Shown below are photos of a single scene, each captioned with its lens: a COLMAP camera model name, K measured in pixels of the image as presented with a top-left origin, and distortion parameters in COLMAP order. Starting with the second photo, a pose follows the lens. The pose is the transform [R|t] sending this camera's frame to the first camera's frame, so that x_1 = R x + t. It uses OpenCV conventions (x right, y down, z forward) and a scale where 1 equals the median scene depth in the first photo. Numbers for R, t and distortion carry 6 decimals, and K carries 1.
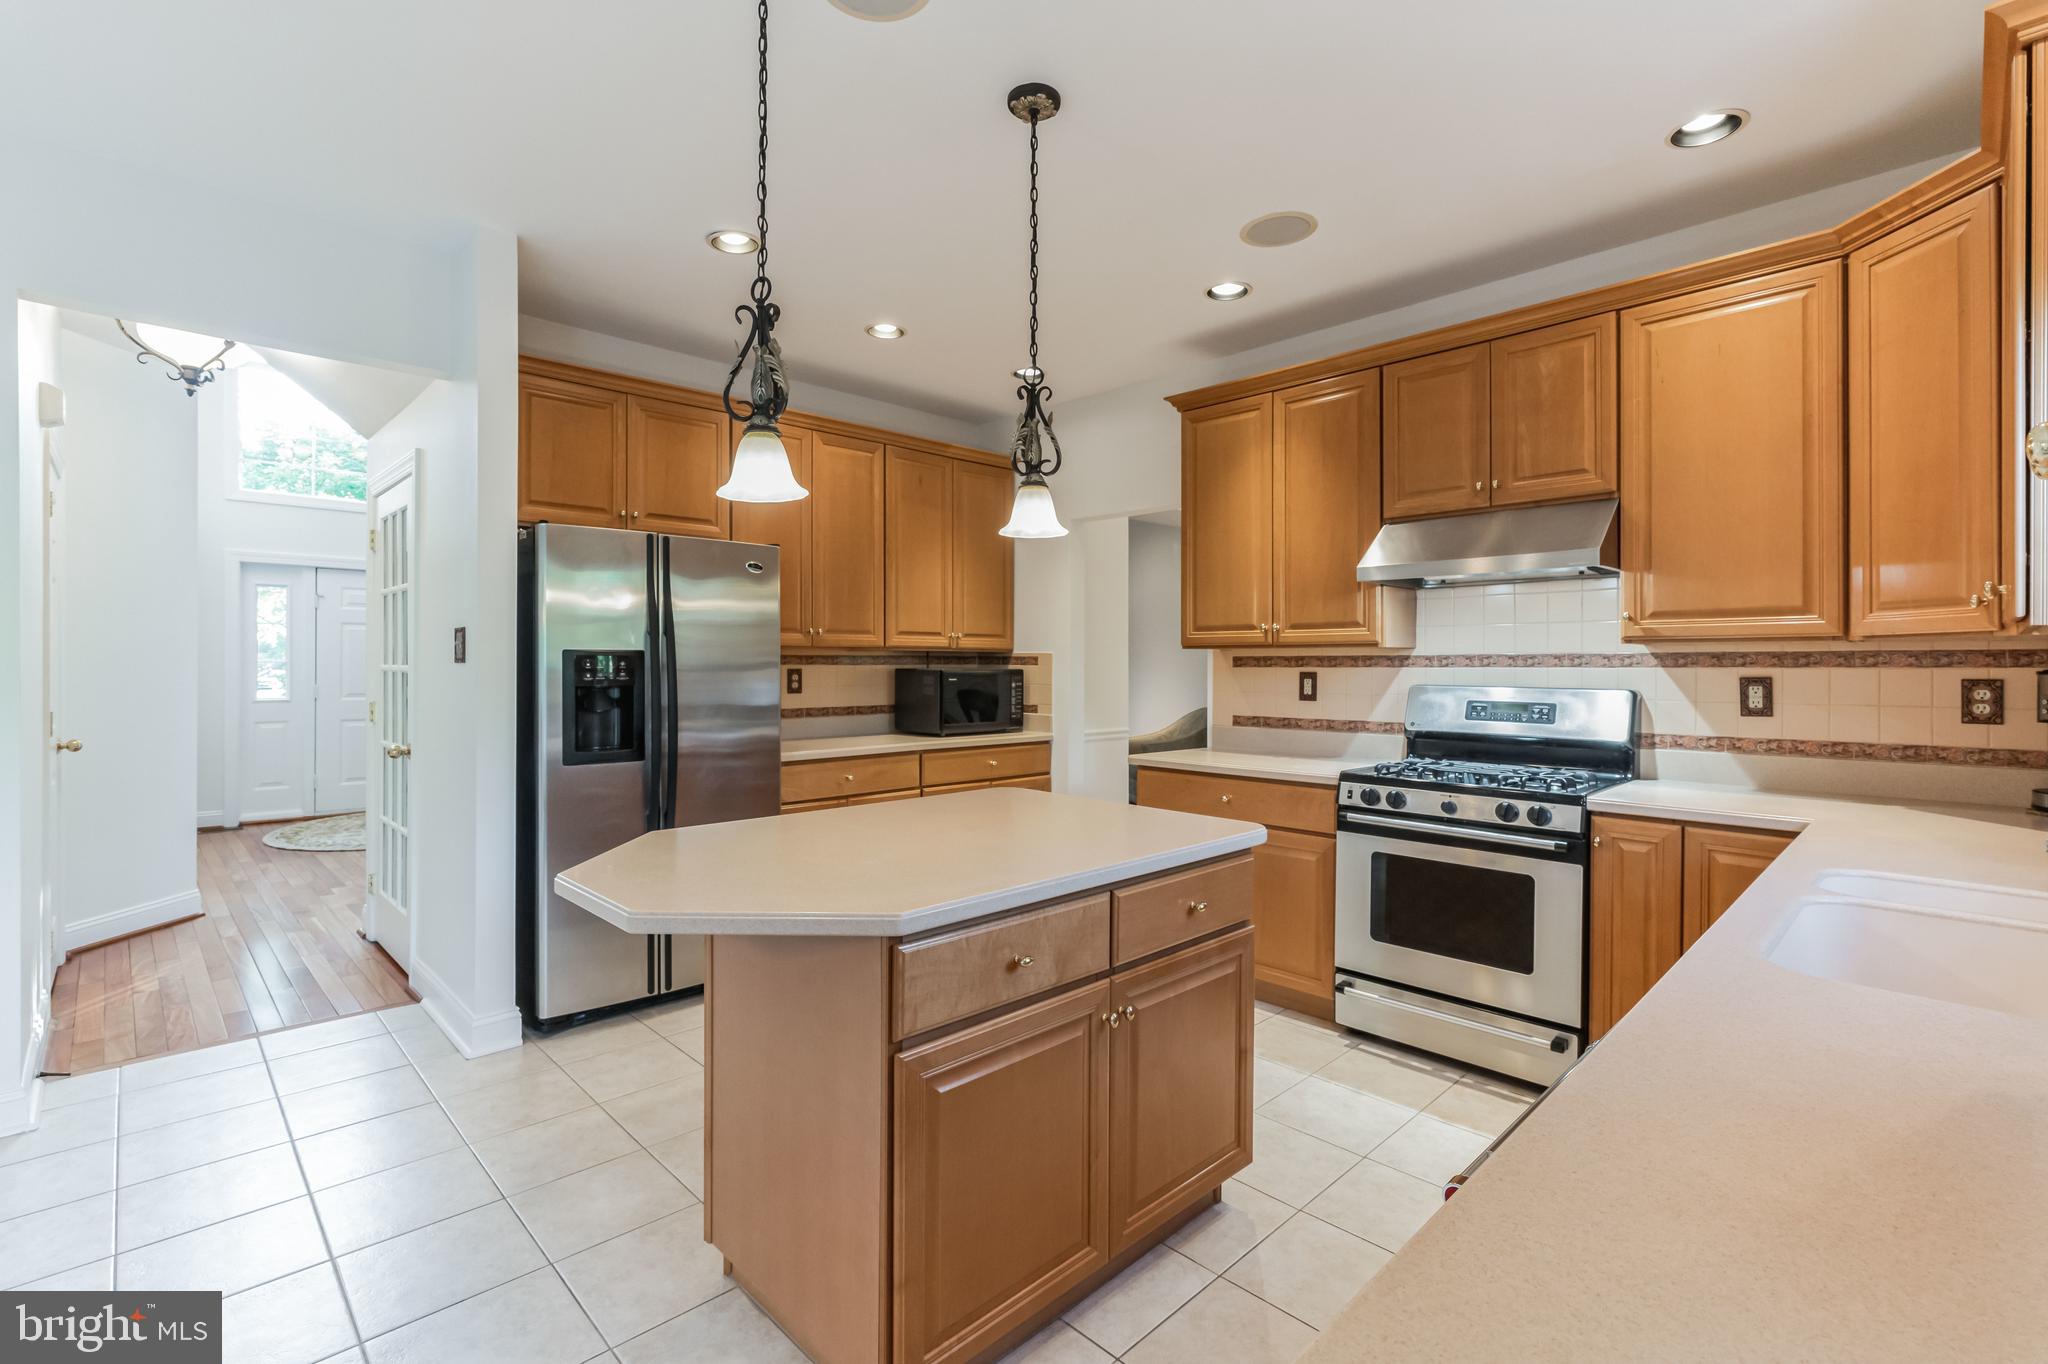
lens RADIAL K [[929.1, 0, 1015.5], [0, 929.1, 672.7], [0, 0, 1]] dist [-0.004660, 0.000064]
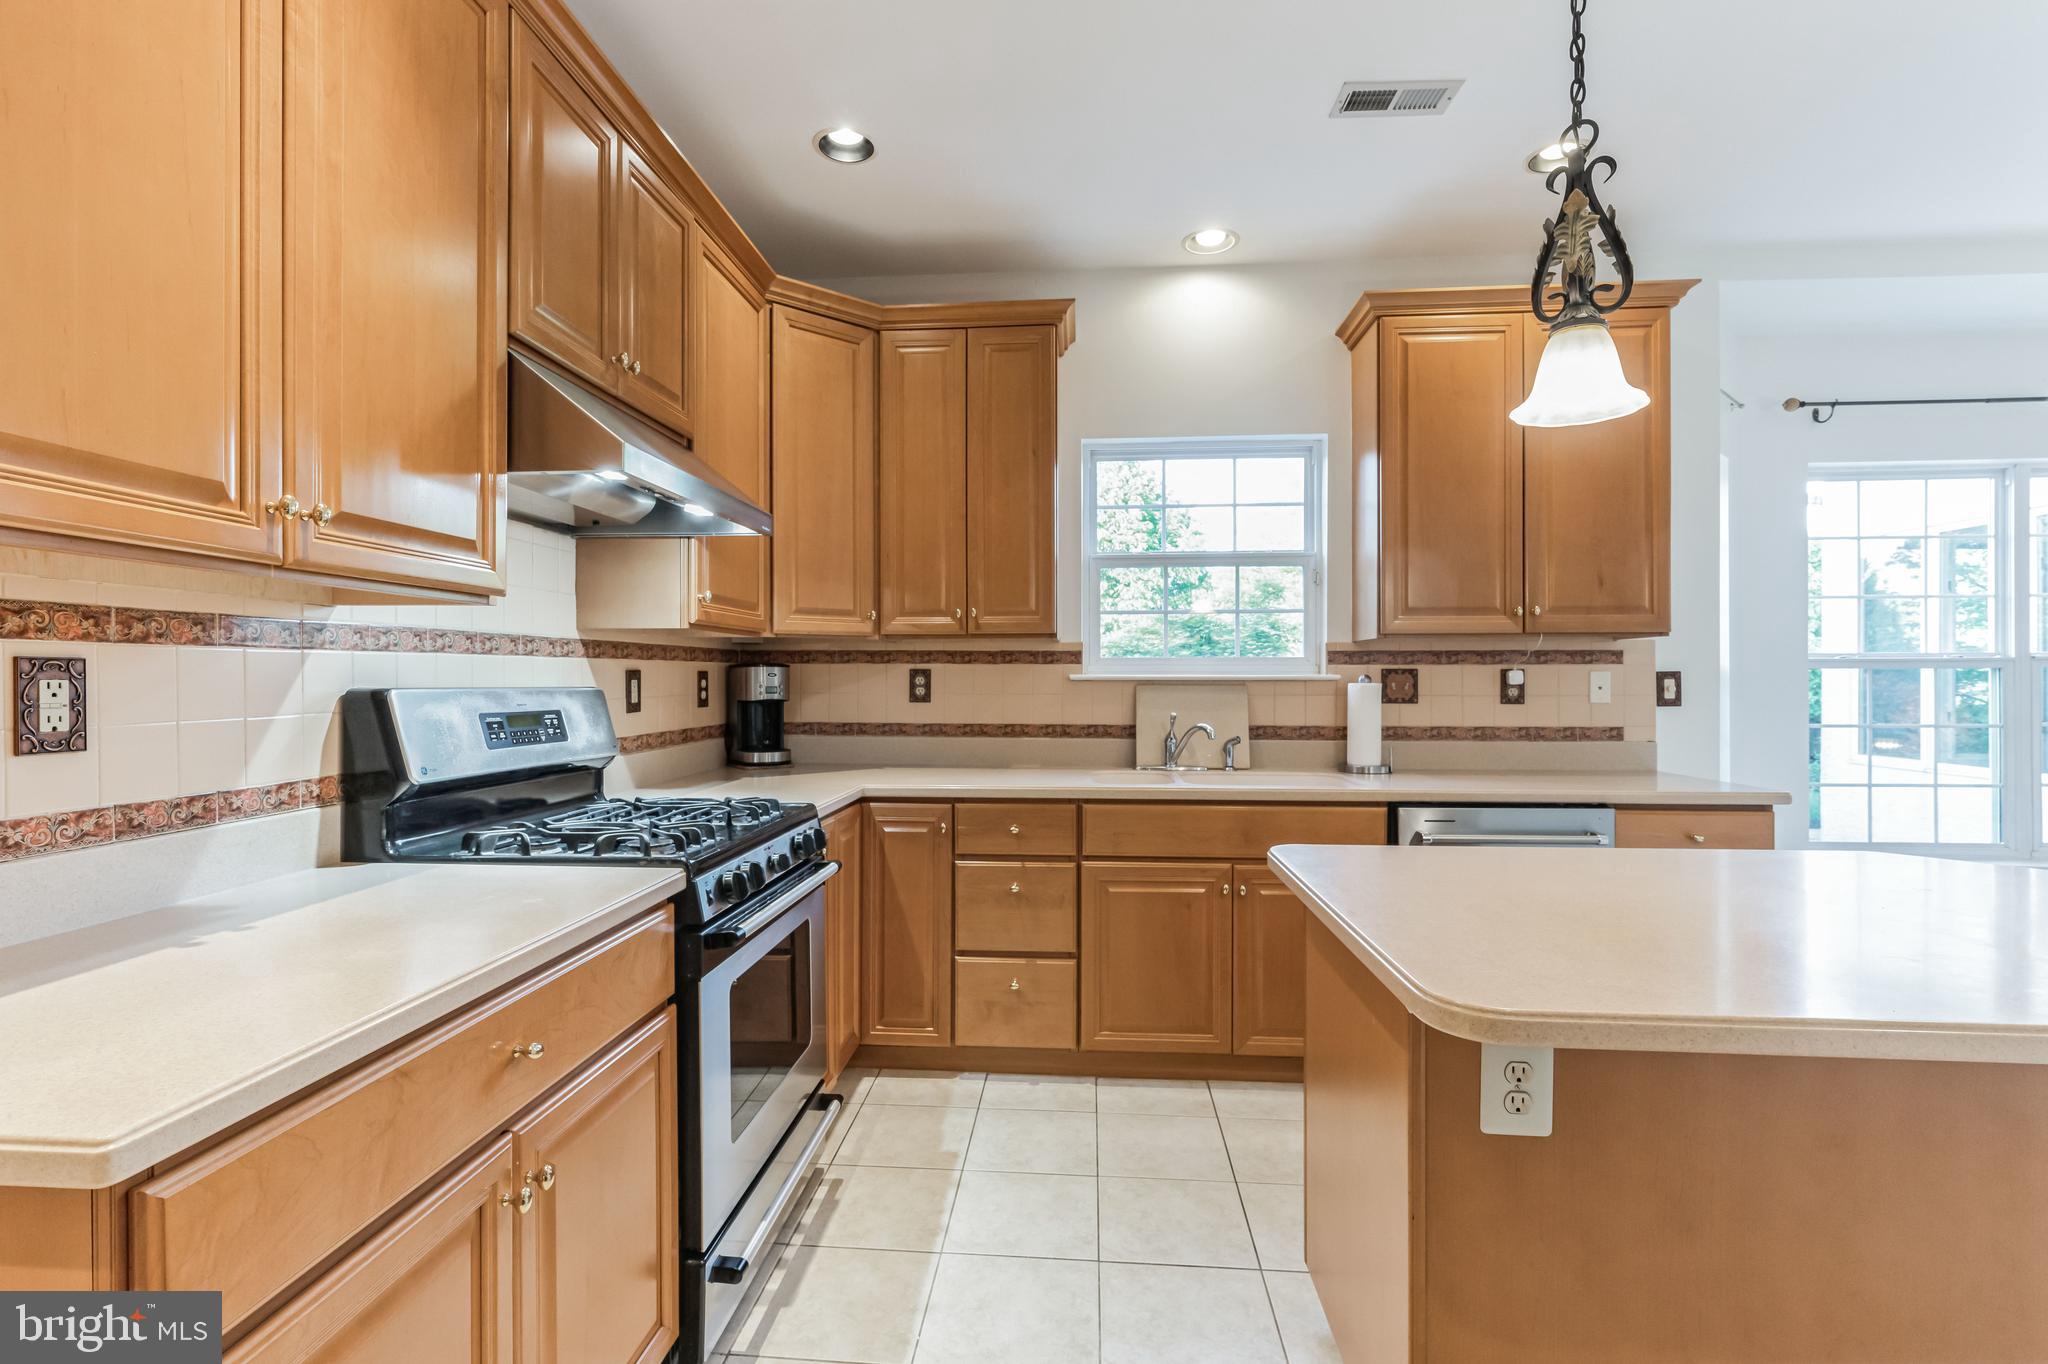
lens RADIAL K [[929.1, 0, 1009.8], [0, 929.1, 685.0], [0, 0, 1]] dist [-0.004660, 0.000064]
pose [[-0.660278, -0.015174, 0.750868, -0.130525], [-0.004693, 0.999860, 0.016080, 0.002915], [-0.751006, 0.007093, -0.660257, 1.184536]]
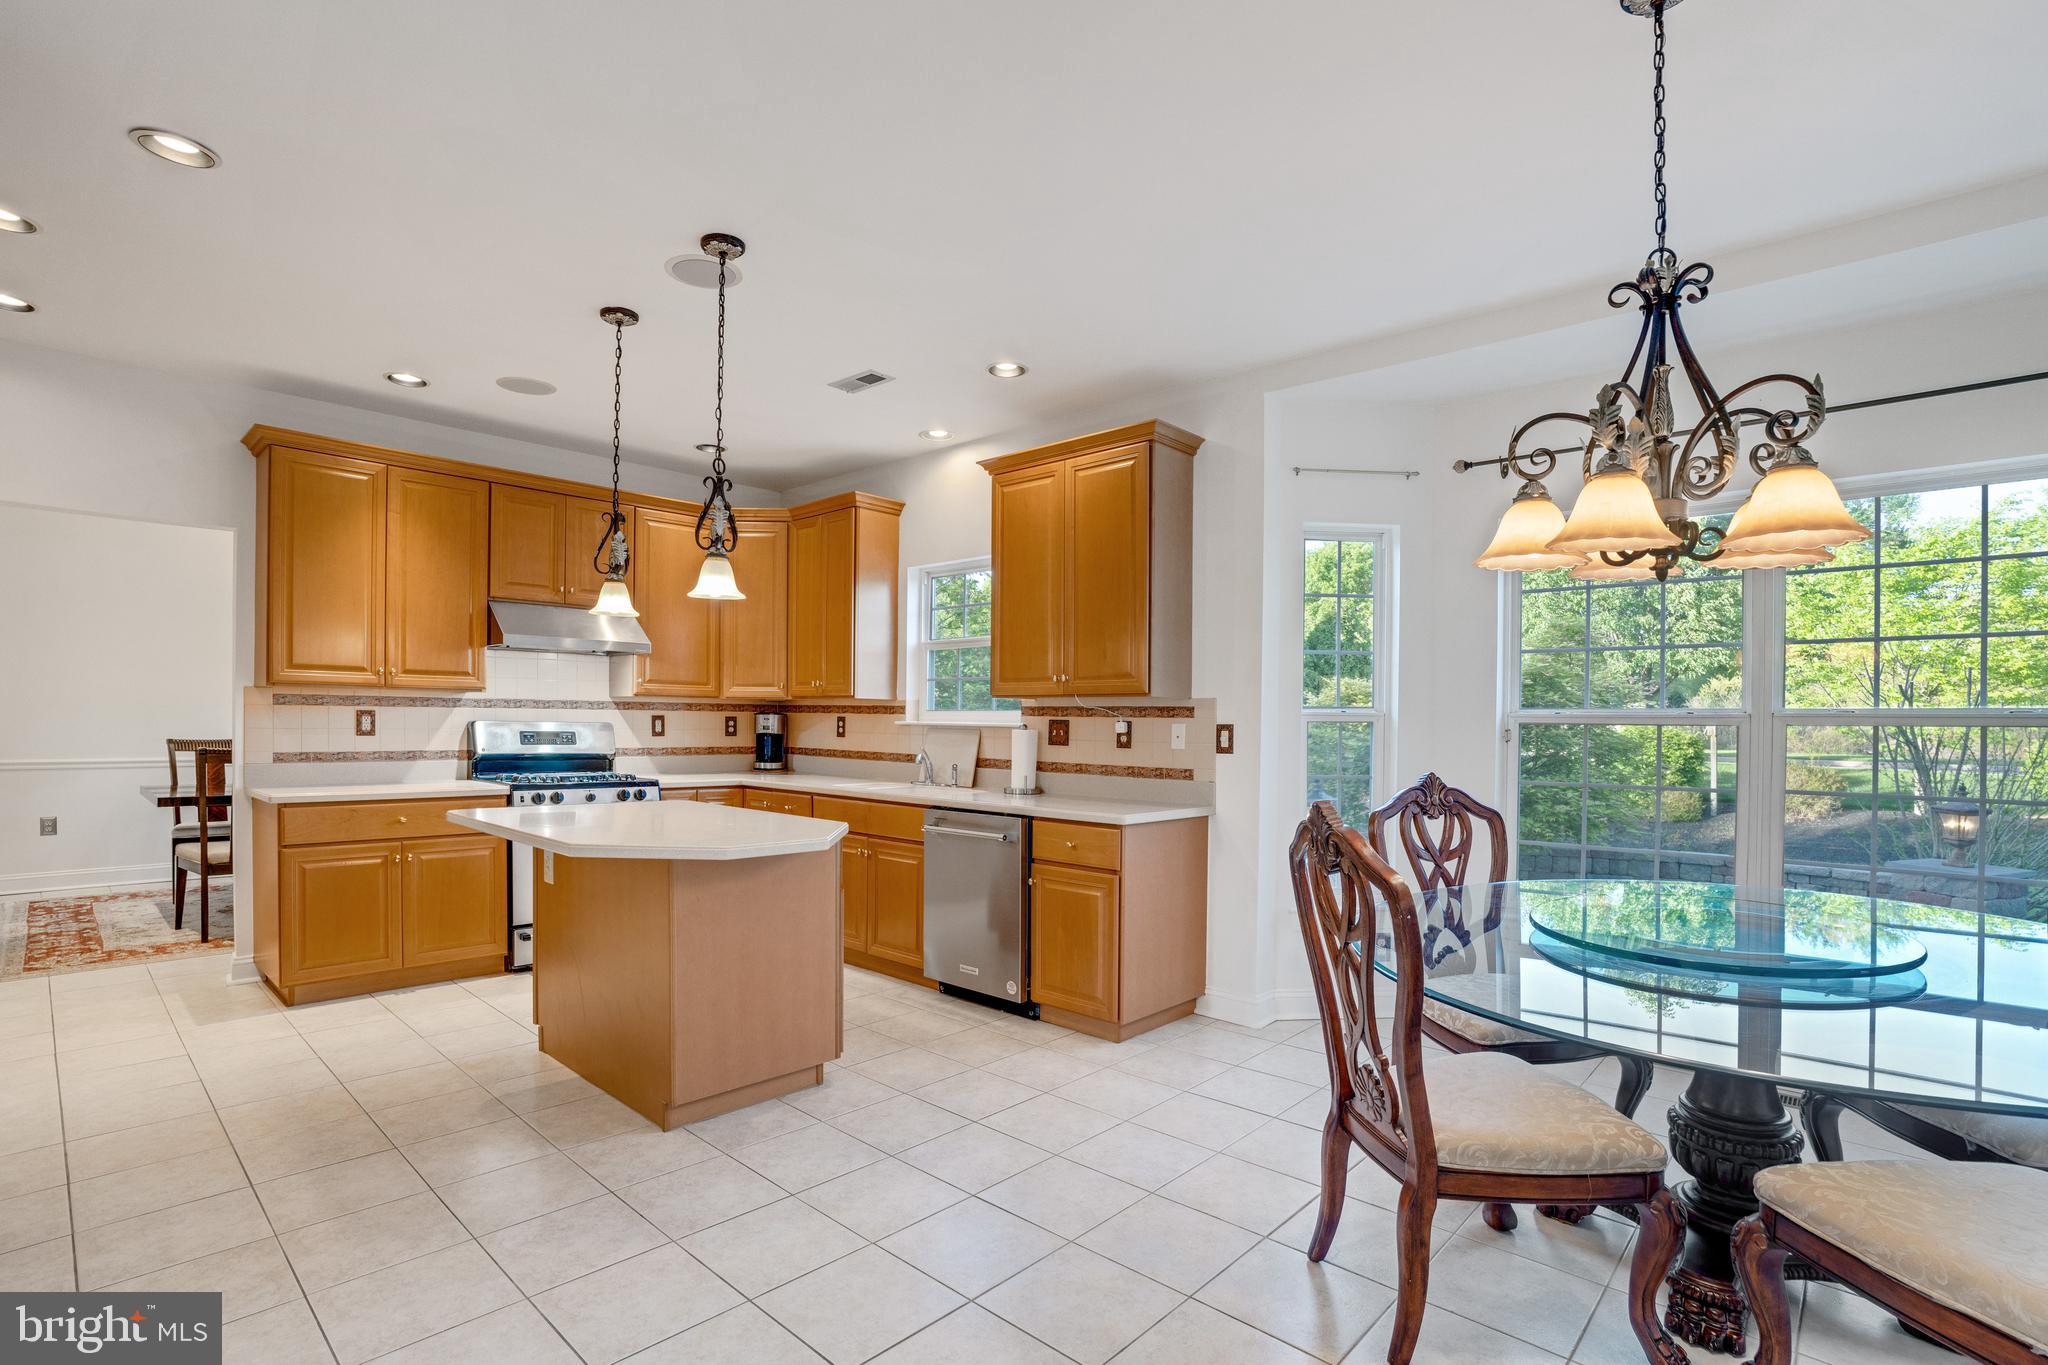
lens RADIAL K [[947.5, 0, 998.0], [0, 947.5, 721.1], [0, 0, 1]] dist [-0.047920, 0.011837]
pose [[-0.052879, -0.010768, 0.998543, -1.051327], [-0.013791, 0.999854, 0.010052, -0.011507], [-0.998506, -0.013239, -0.053020, 0.357140]]
